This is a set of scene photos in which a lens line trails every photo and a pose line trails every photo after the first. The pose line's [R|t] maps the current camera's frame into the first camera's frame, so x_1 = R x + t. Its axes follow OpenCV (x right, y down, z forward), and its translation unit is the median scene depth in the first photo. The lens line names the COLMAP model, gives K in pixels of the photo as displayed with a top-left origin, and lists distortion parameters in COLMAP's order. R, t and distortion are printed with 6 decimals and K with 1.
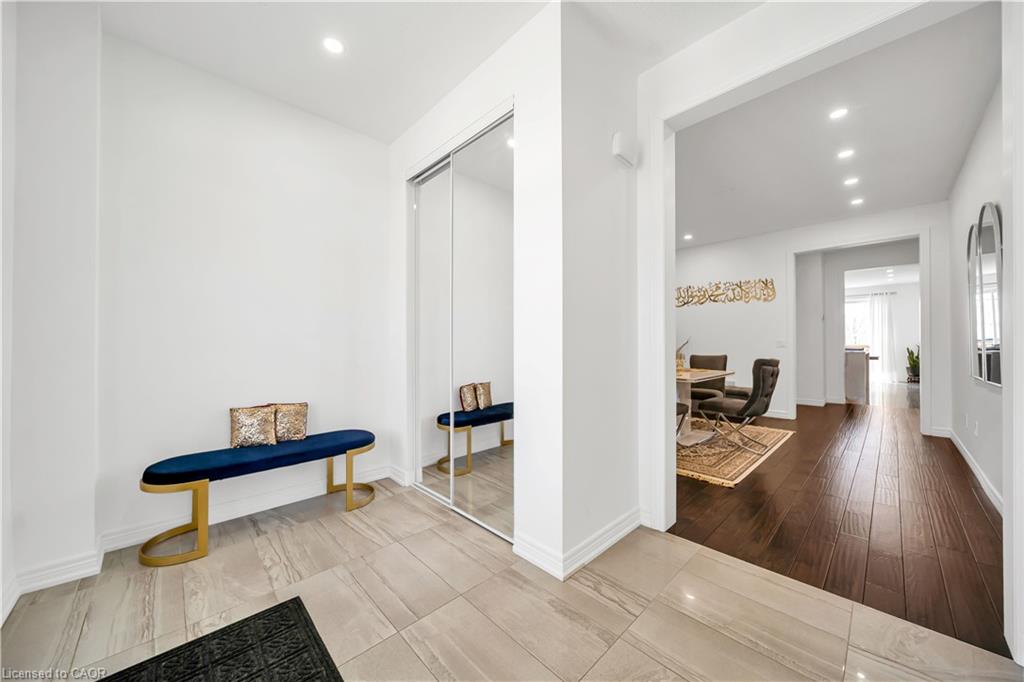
lens RADIAL K [[366.3, 0, 512.0], [0, 366.3, 341.0], [0, 0, 1]] dist [0.000770, -0.000561]
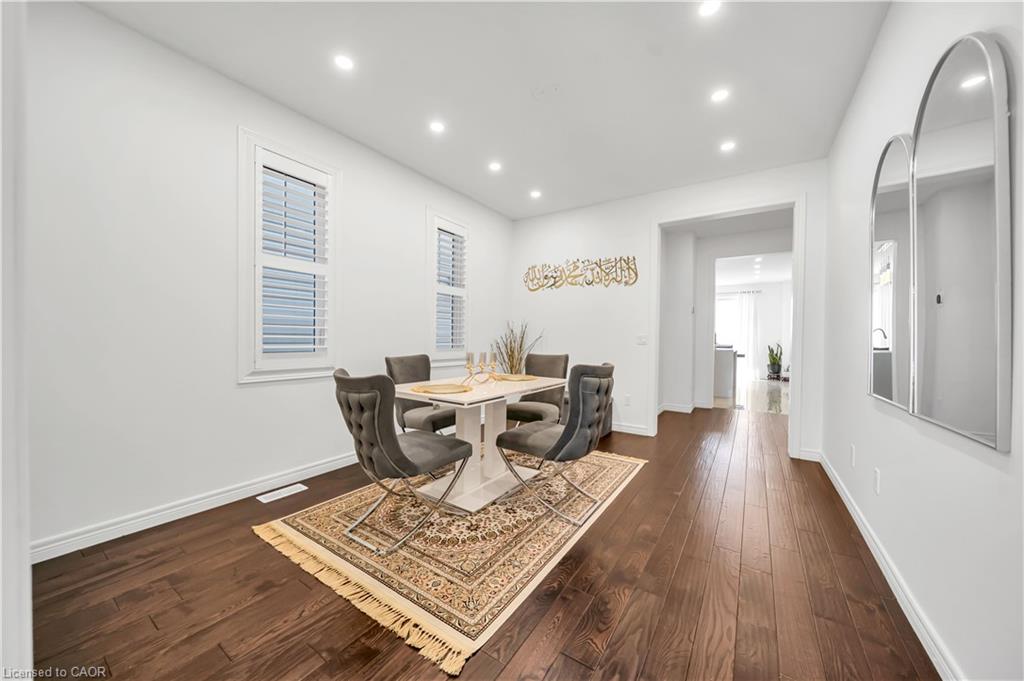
lens RADIAL K [[366.3, 0, 512.0], [0, 366.3, 340.5], [0, 0, 1]] dist [0.000770, -0.000561]
pose [[0.975676, 0.013282, 0.218815, 0.274482], [-0.017105, 0.999732, 0.015585, 0.001500], [-0.218550, -0.018949, 0.975642, 0.279507]]
